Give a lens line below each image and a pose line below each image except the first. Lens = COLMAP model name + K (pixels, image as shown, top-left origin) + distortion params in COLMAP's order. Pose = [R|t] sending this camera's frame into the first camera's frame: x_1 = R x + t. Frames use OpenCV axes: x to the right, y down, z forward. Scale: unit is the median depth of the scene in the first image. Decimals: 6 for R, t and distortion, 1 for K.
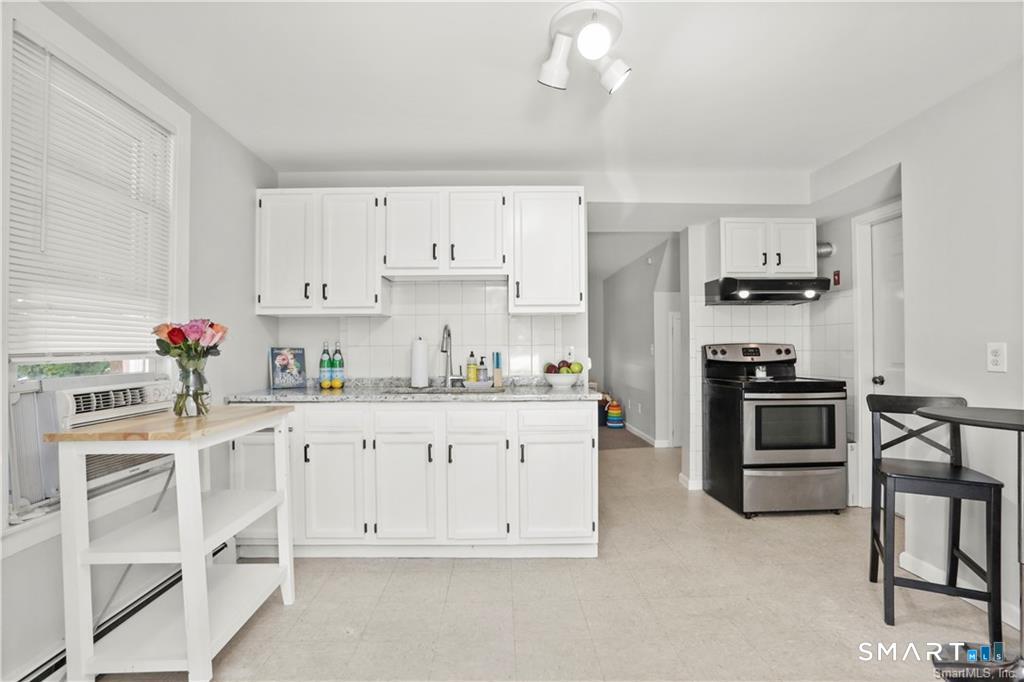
lens RADIAL K [[494.6, 0, 512.0], [0, 494.6, 341.0], [0, 0, 1]] dist [-0.075638, 0.024847]
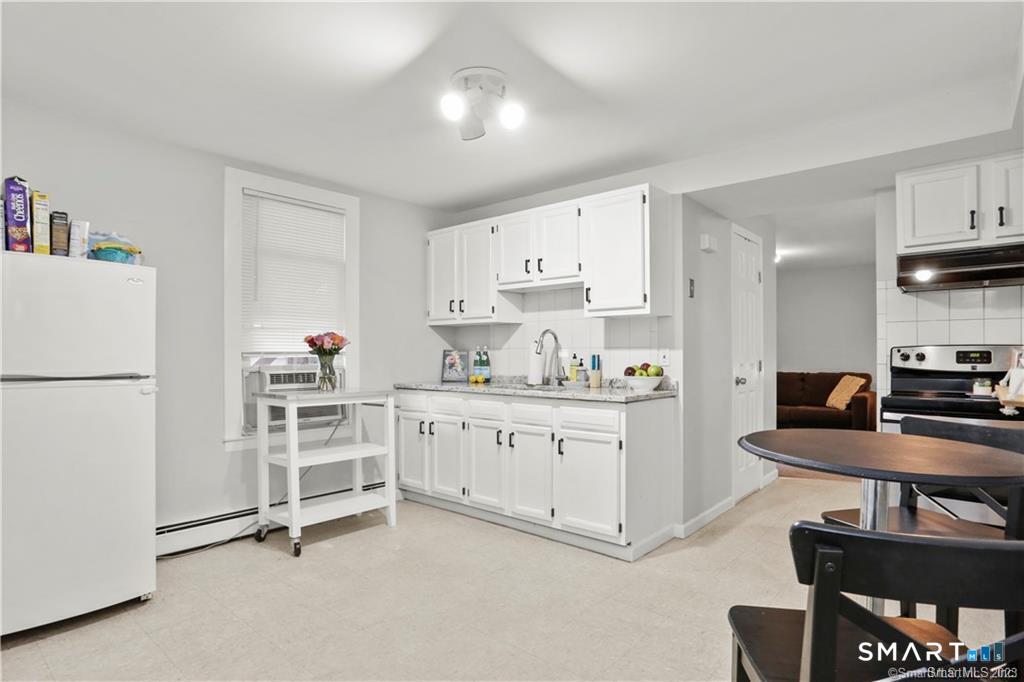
lens RADIAL K [[555.7, 0, 510.8], [0, 555.7, 349.5], [0, 0, 1]] dist [-0.075786, 0.000122]
pose [[0.737006, 0.001081, -0.675885, 0.652096], [0.007254, 0.999928, 0.009510, -0.000563], [0.675847, -0.011912, 0.736945, 0.015376]]
